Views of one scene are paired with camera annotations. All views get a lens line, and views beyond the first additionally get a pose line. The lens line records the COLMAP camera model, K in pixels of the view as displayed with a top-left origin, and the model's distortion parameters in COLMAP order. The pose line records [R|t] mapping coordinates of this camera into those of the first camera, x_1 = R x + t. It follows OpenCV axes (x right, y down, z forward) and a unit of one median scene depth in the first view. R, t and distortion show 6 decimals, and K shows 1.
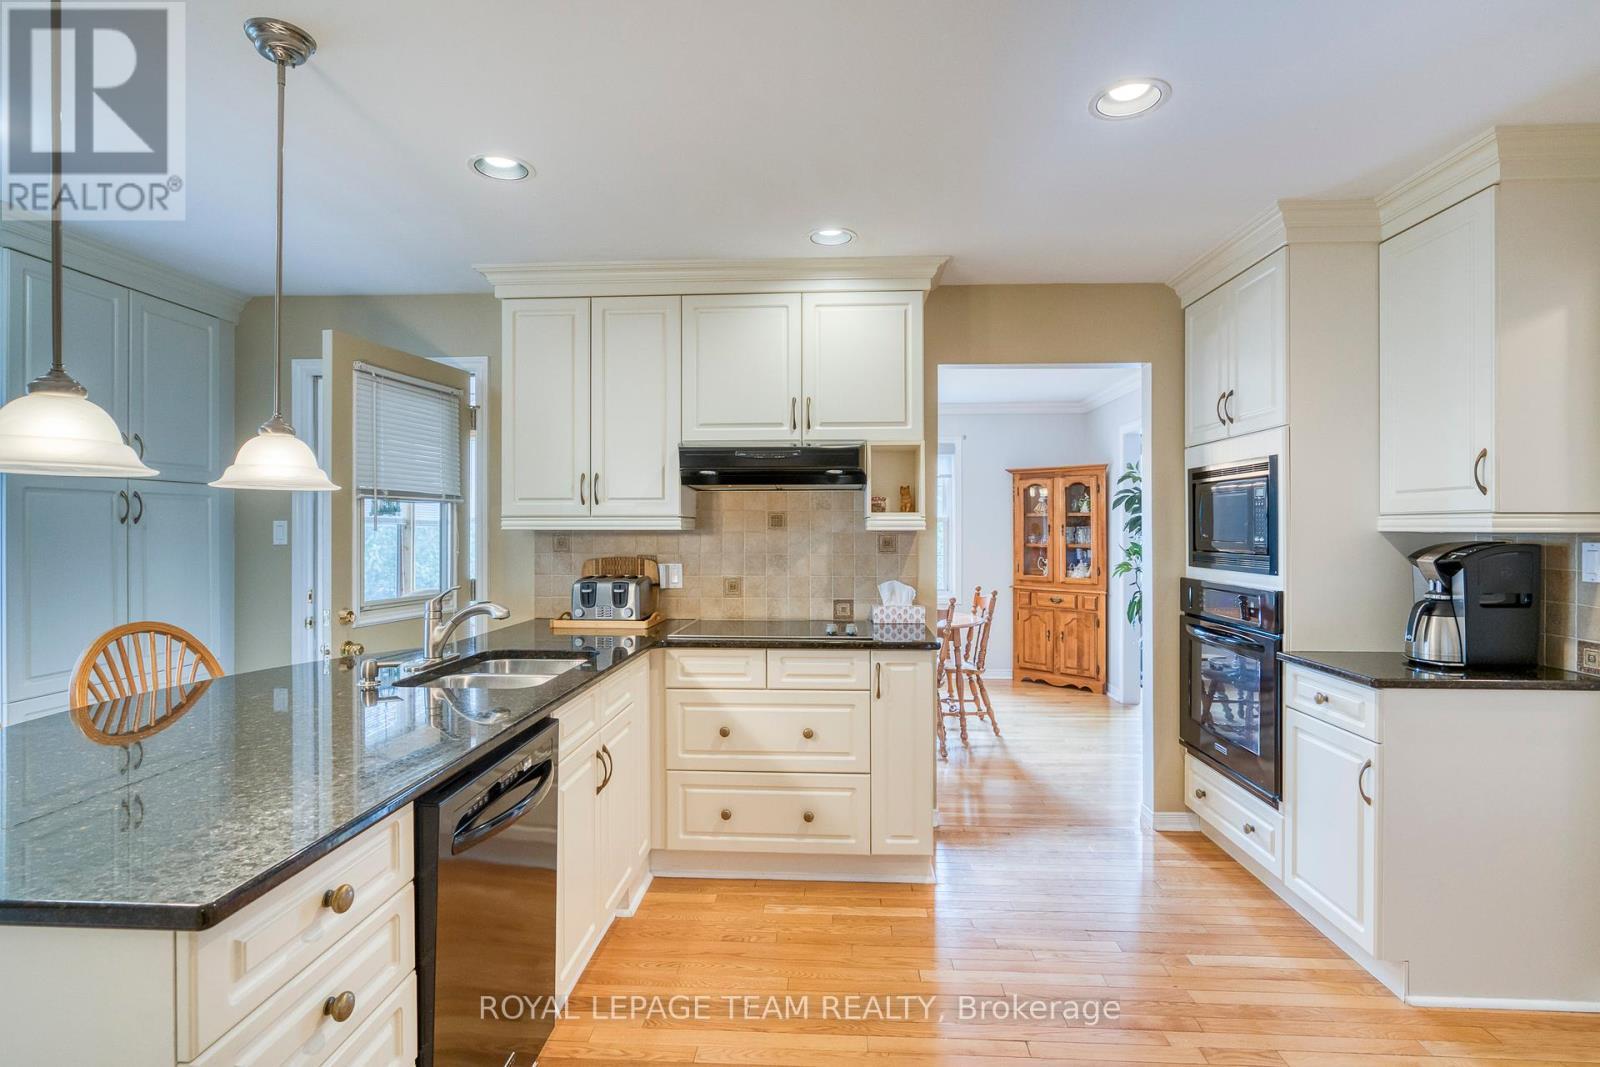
lens RADIAL K [[792.9, 0, 801.3], [0, 792.9, 529.1], [0, 0, 1]] dist [-0.013130, 0.004539]
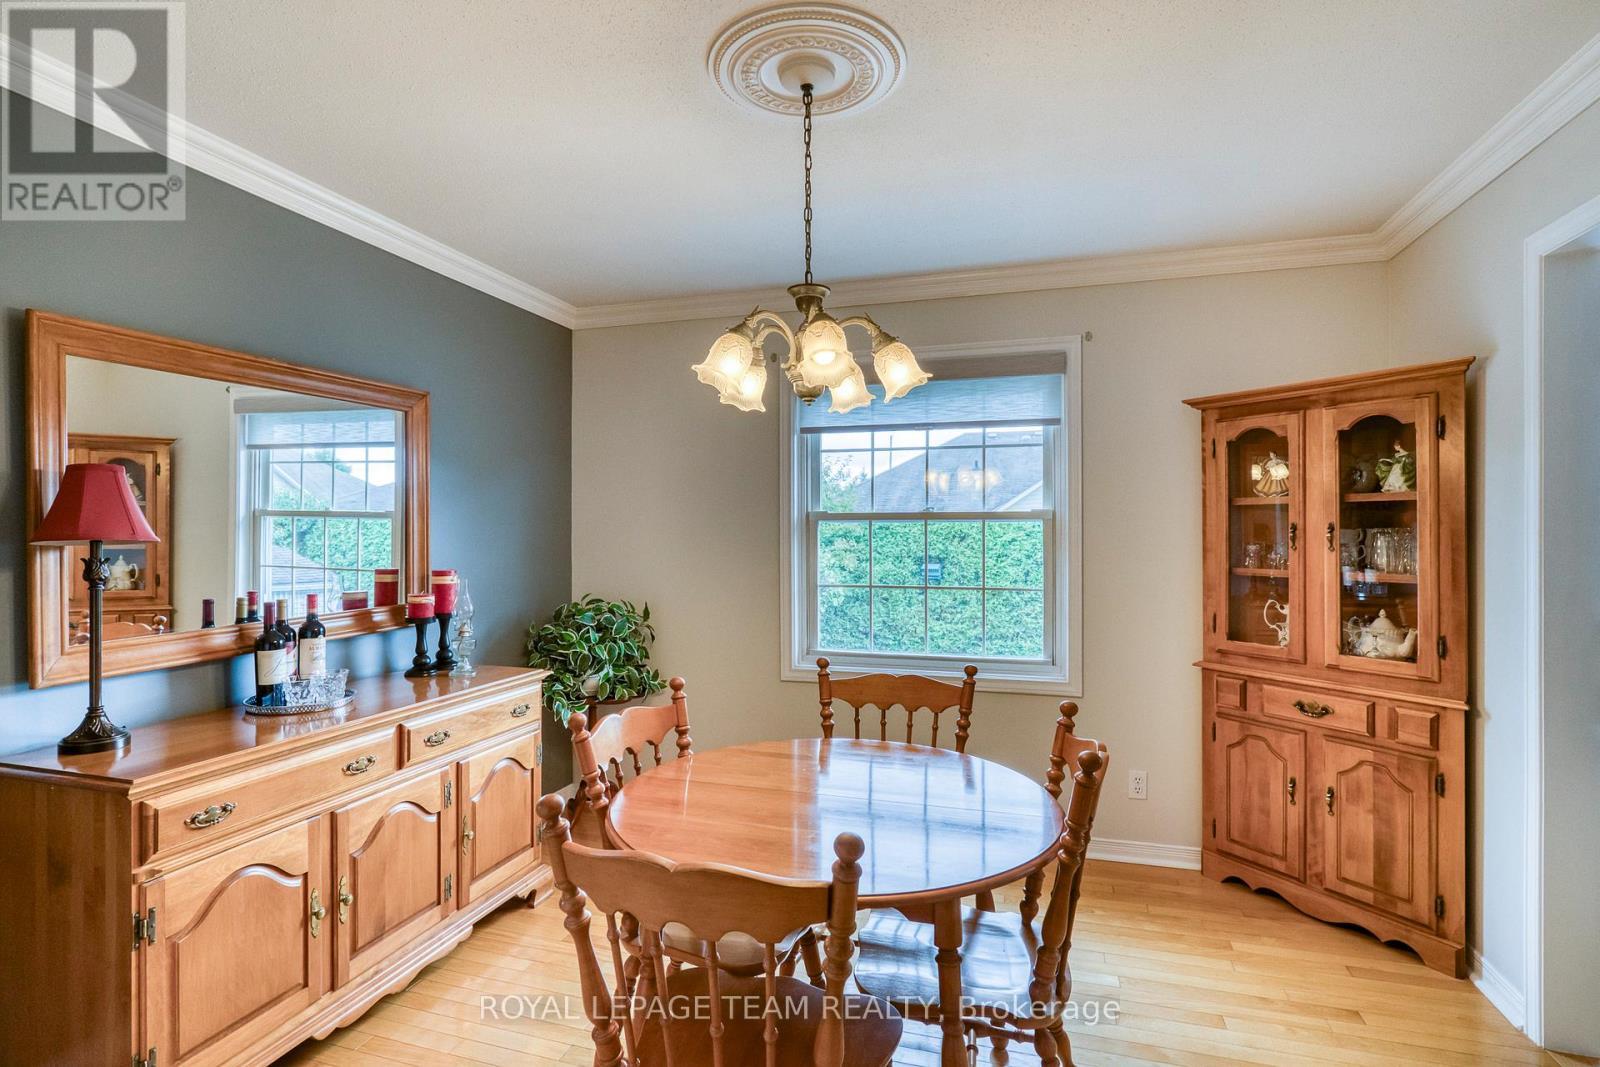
lens RADIAL K [[792.9, 0, 788.6], [0, 792.9, 529.5], [0, 0, 1]] dist [-0.013130, 0.004539]
pose [[0.965749, -0.002155, -0.259468, 0.167397], [0.002937, 0.999992, 0.002625, -0.004618], [0.259461, -0.003297, 0.965748, 0.540892]]
